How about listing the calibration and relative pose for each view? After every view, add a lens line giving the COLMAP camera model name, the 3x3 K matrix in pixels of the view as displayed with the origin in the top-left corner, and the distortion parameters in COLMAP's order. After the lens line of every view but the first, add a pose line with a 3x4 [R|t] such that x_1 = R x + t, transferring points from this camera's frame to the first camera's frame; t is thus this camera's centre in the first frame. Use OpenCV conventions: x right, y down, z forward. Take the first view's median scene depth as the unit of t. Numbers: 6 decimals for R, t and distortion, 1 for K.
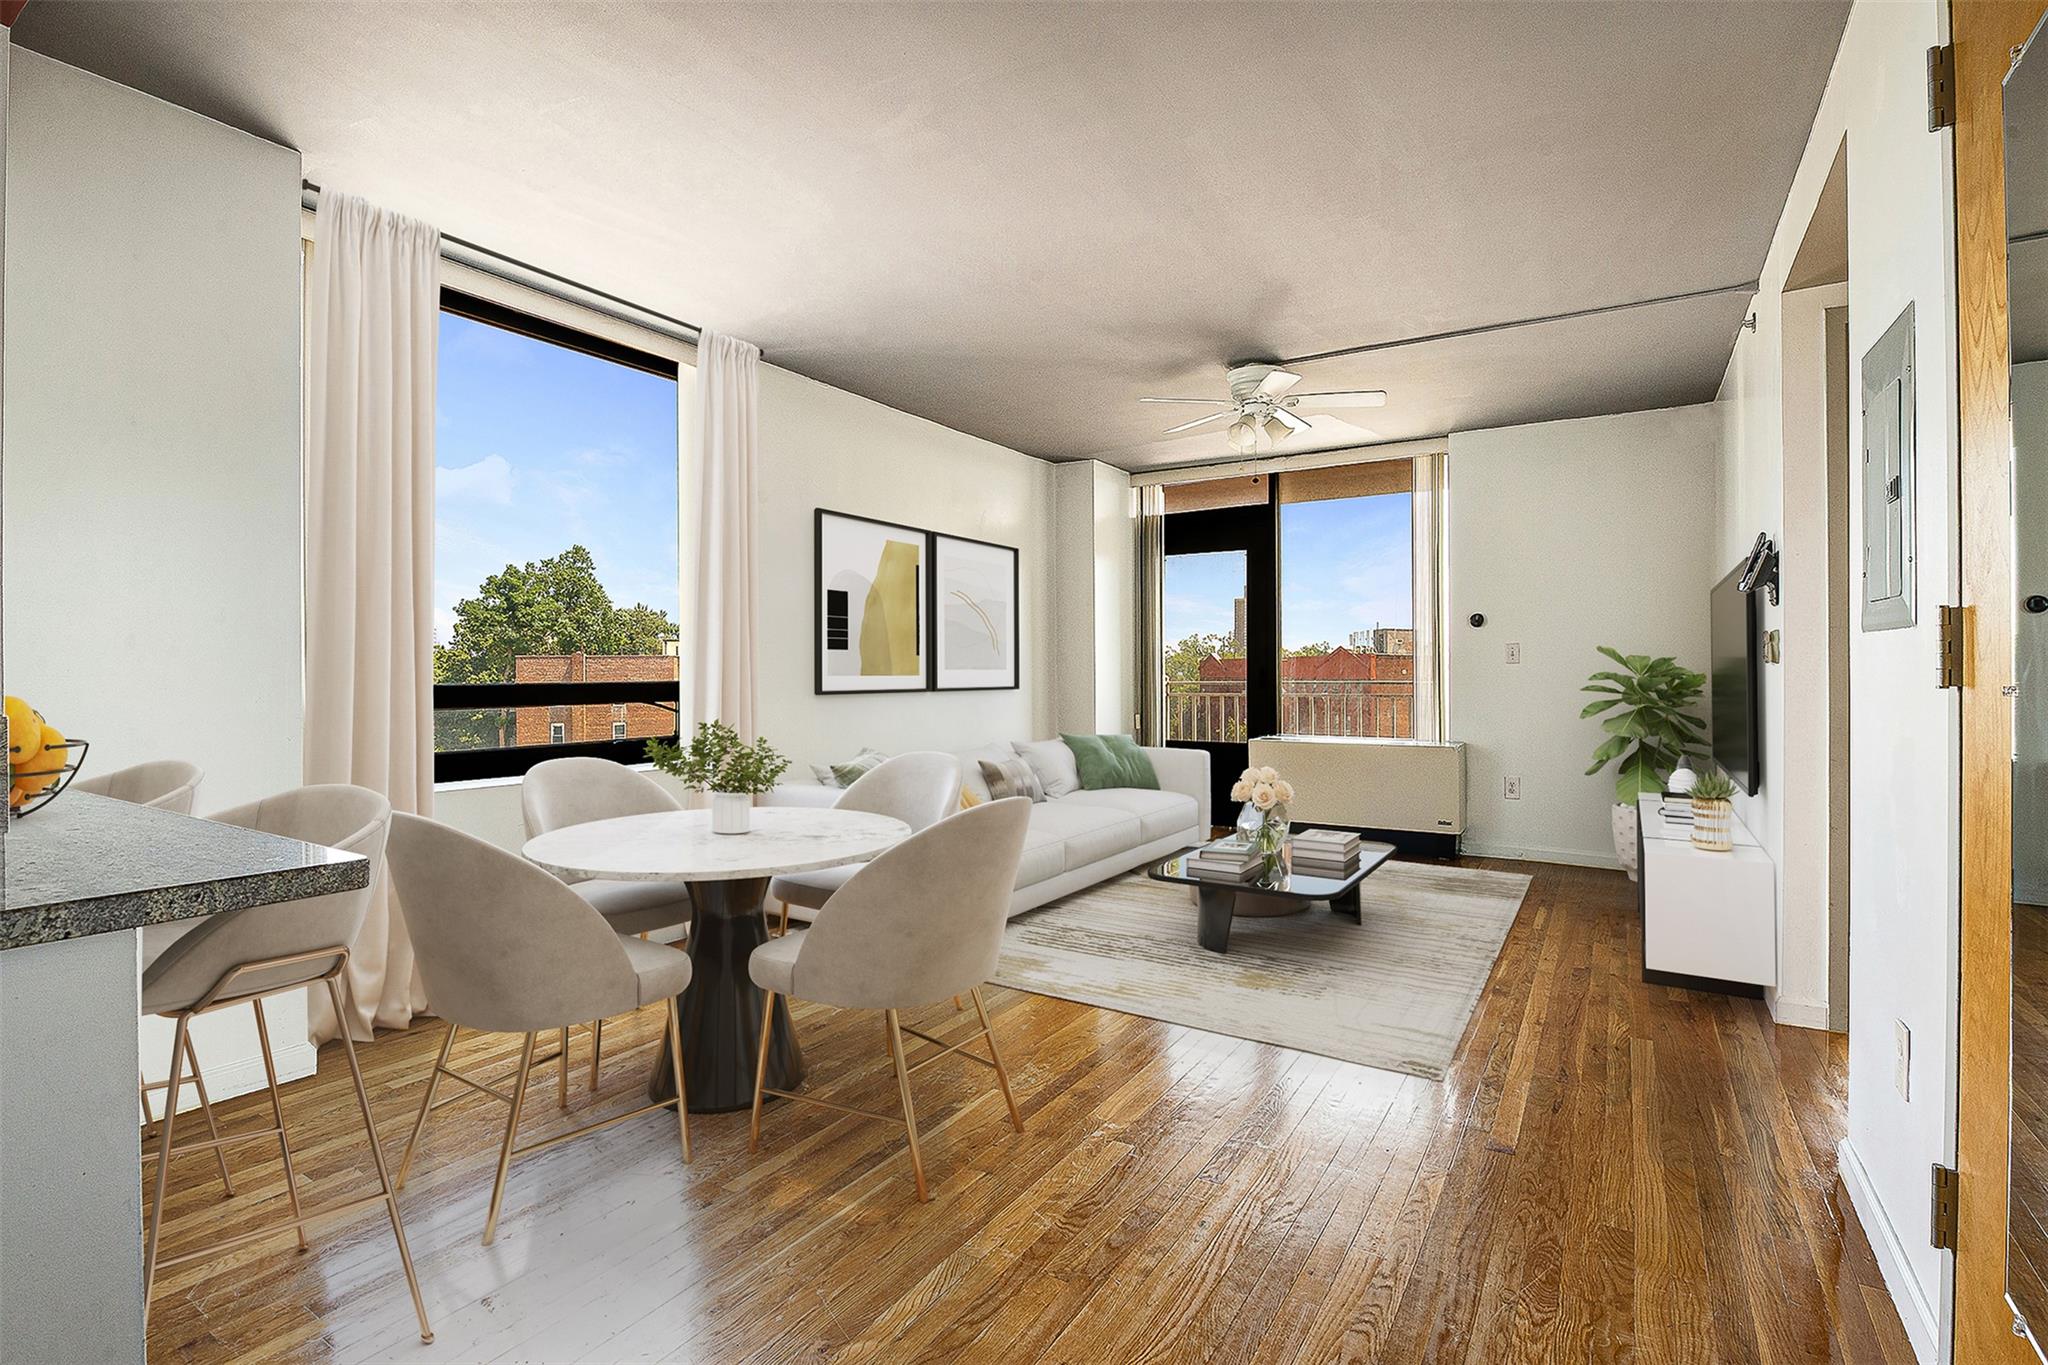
lens RADIAL K [[984.0, 0, 1028.8], [0, 984.0, 676.2], [0, 0, 1]] dist [-0.000058, -0.000021]
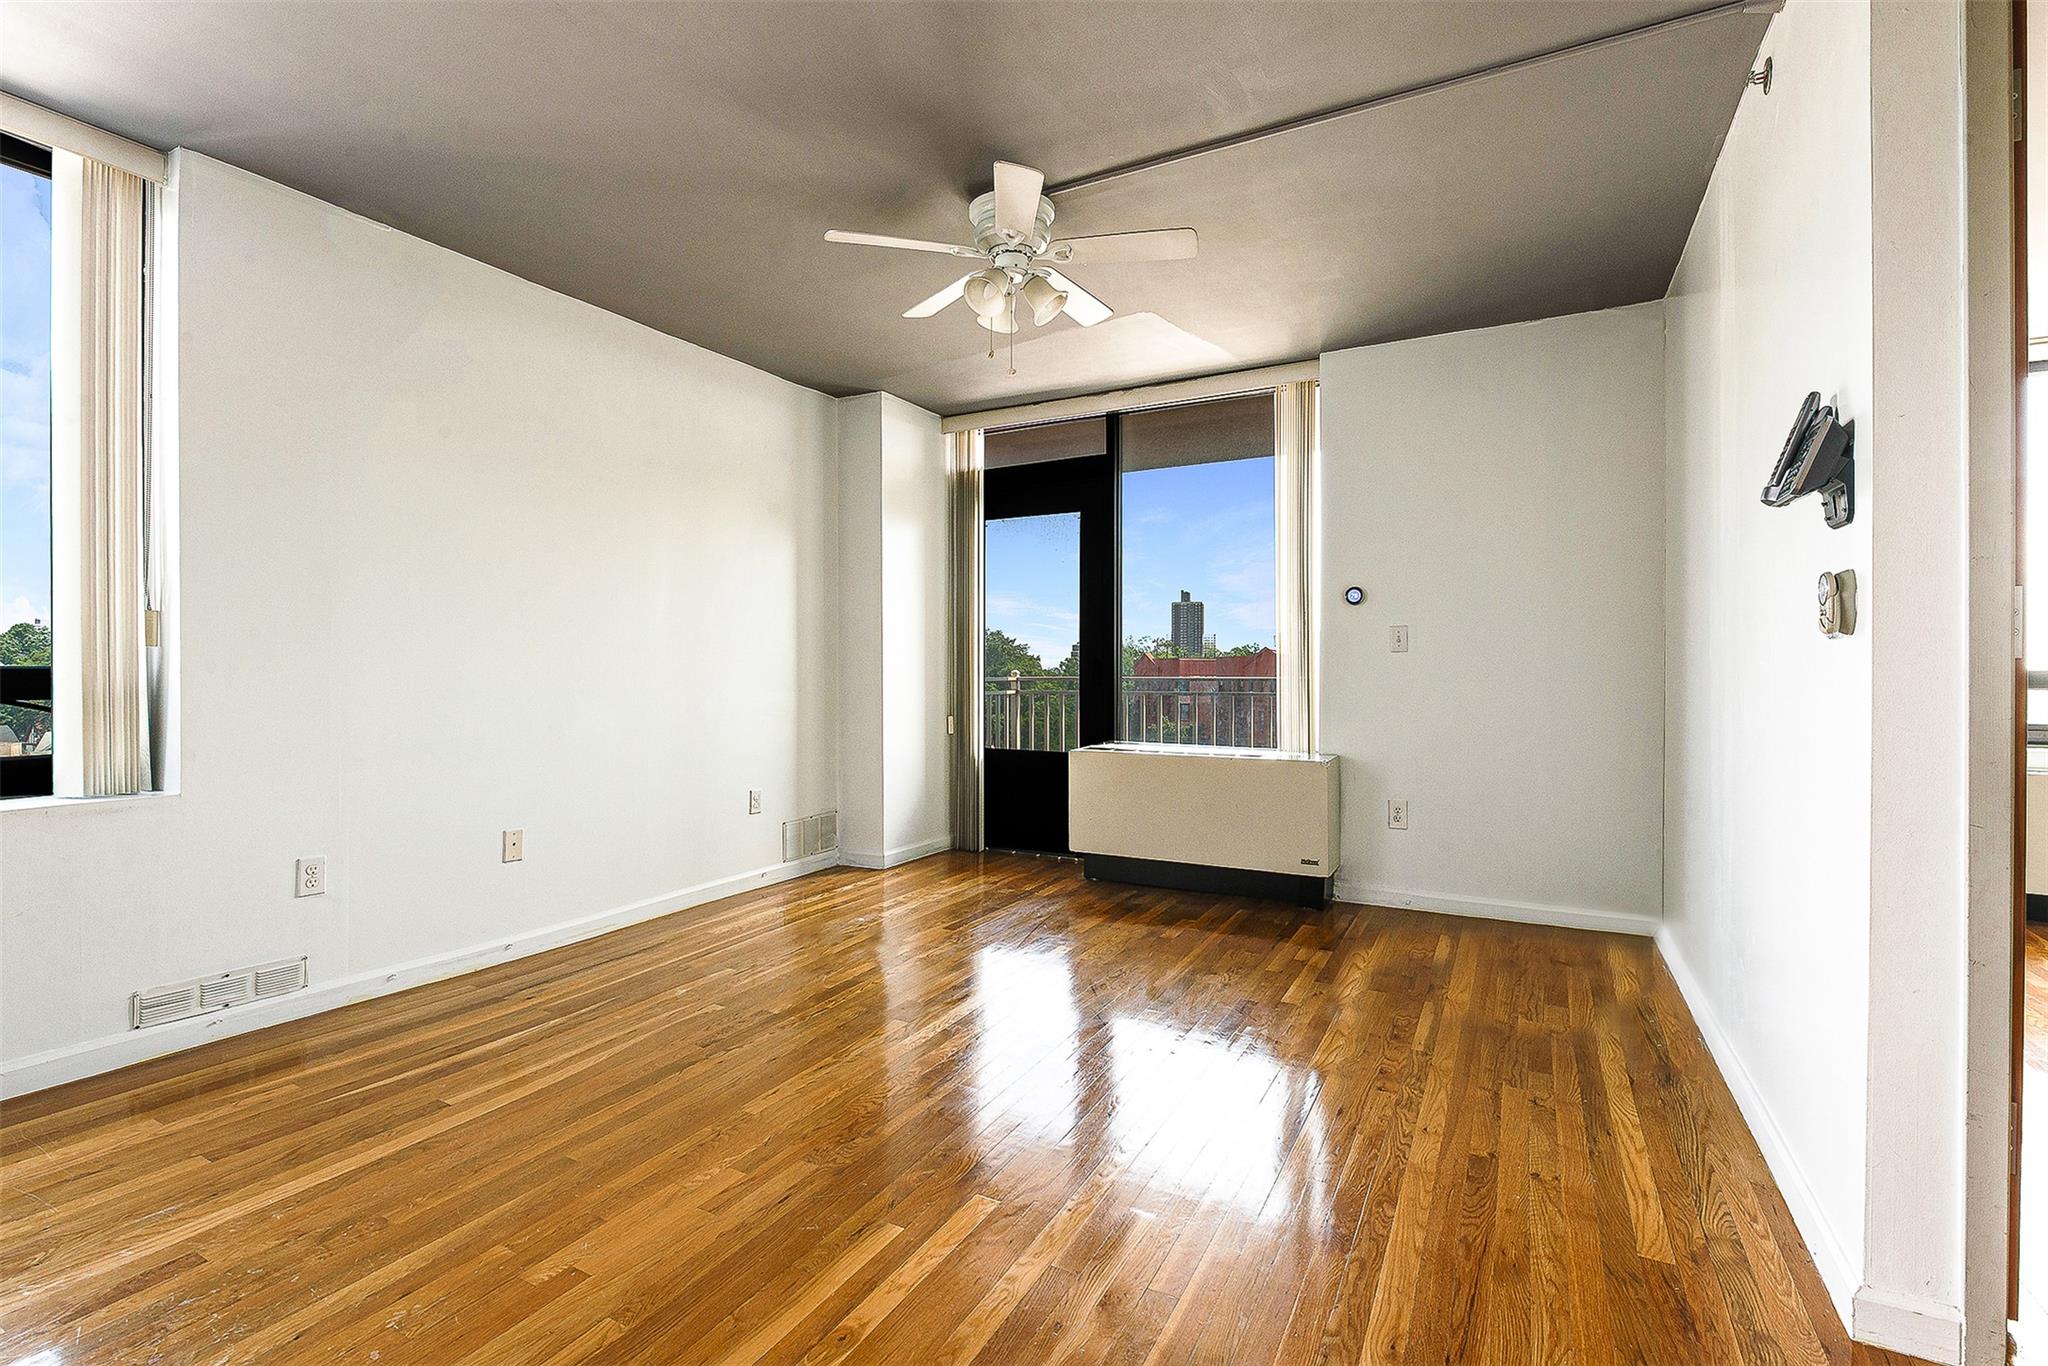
lens RADIAL K [[919.0, 0, 1027.0], [0, 919.0, 678.4], [0, 0, 1]] dist [-0.000249, -0.000217]
pose [[0.998918, 0.002915, 0.046404, 0.158054], [-0.003083, 0.999989, 0.003556, 0.005418], [-0.046394, -0.003695, 0.998916, 0.278980]]
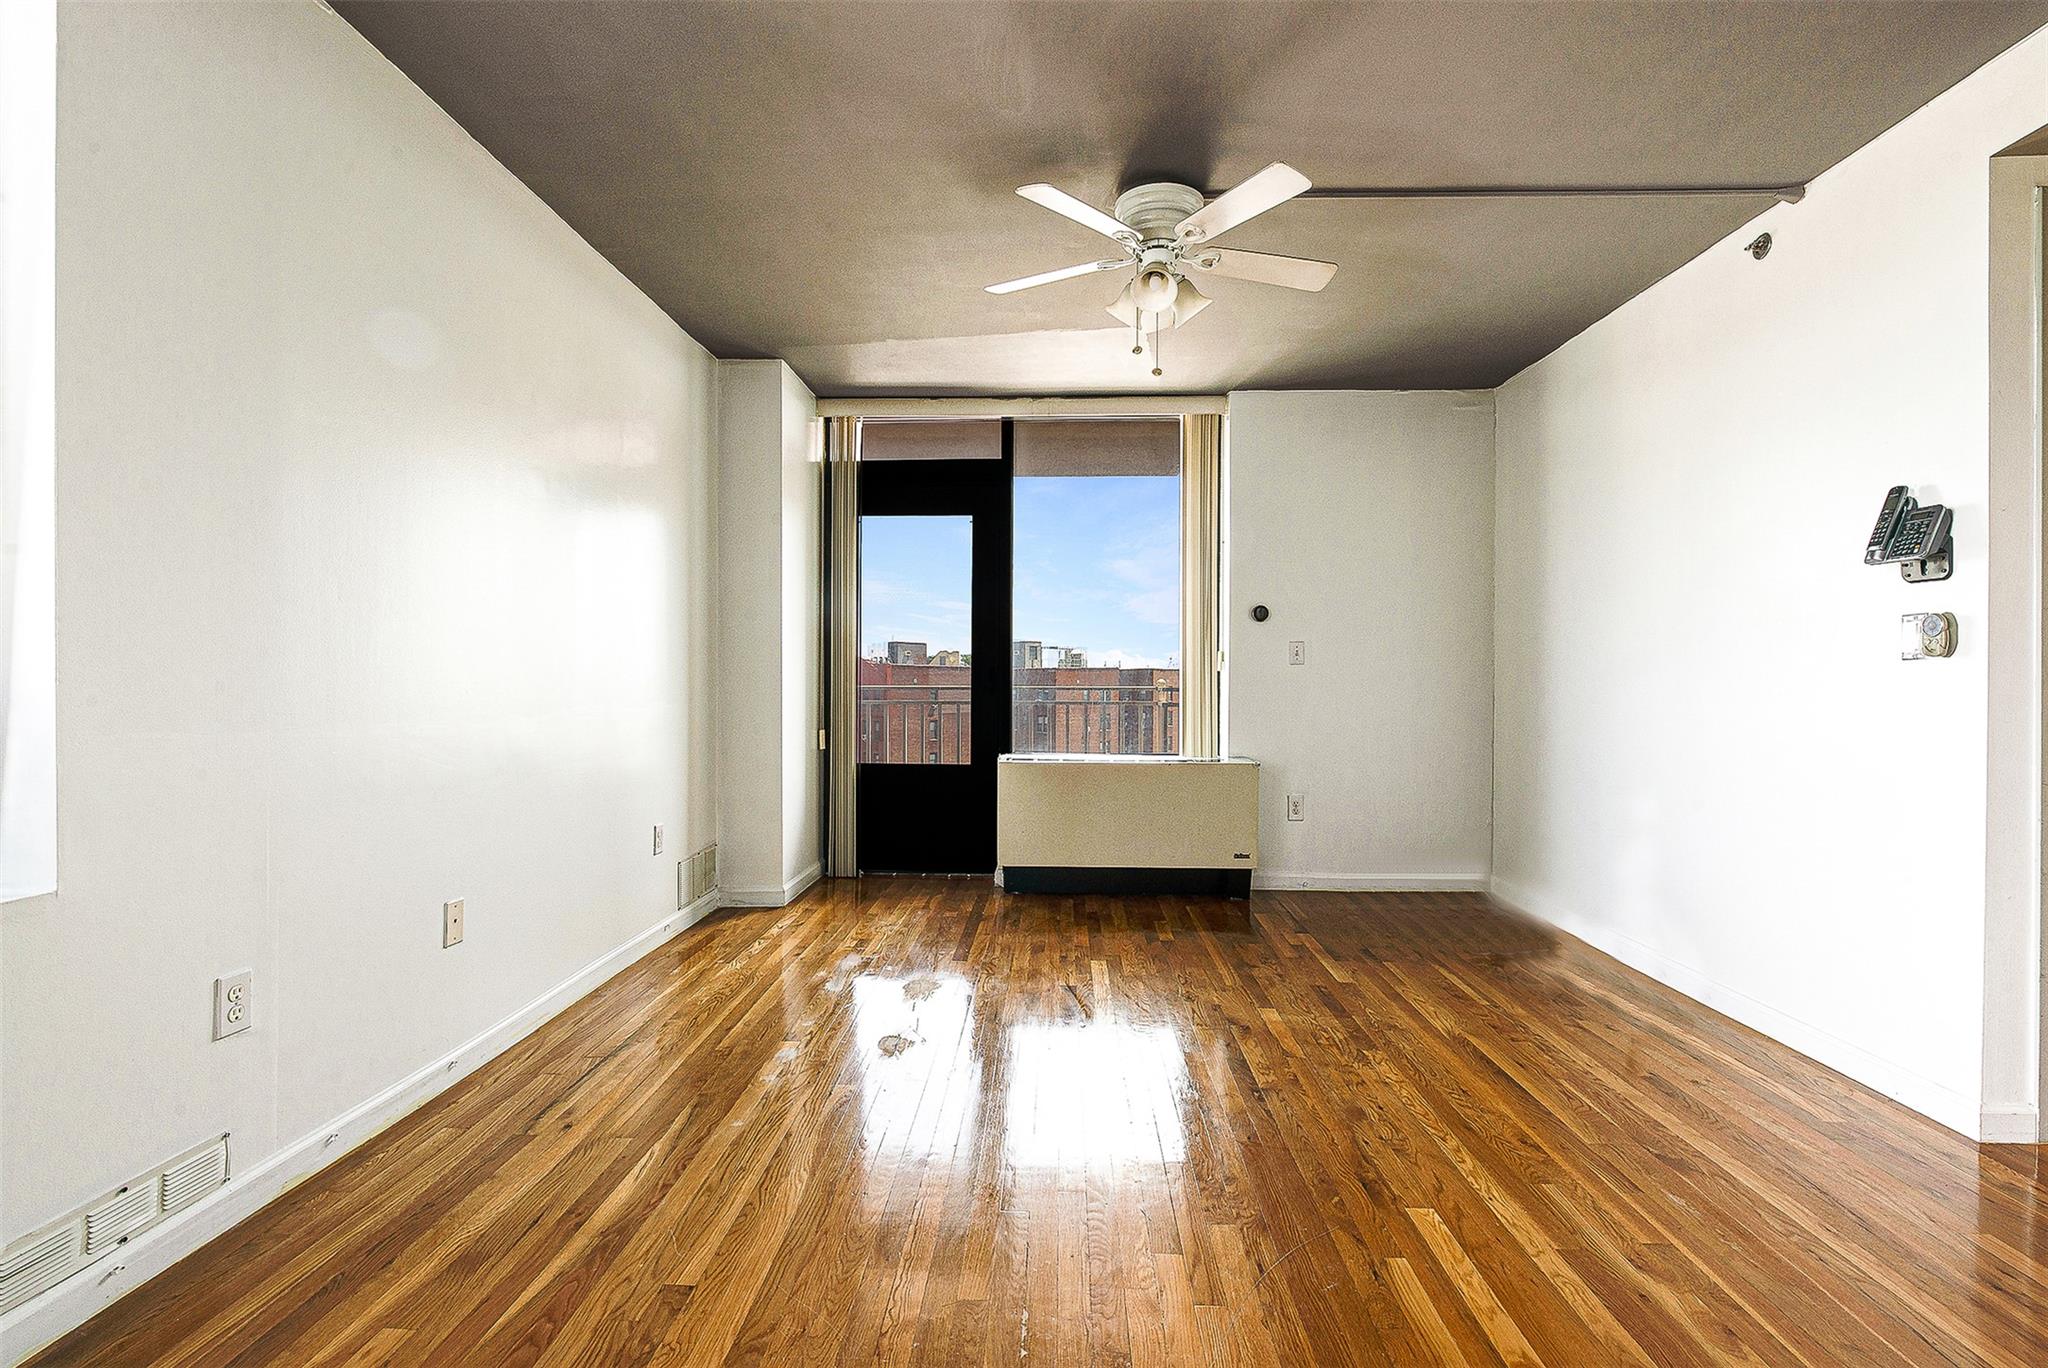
lens RADIAL K [[919.0, 0, 1027.0], [0, 919.0, 679.4], [0, 0, 1]] dist [-0.000249, -0.000217]
pose [[0.872805, 0.006200, 0.488029, -0.103732], [-0.003708, 0.999975, -0.006071, 0.005978], [-0.488055, 0.003489, 0.872806, 0.380637]]
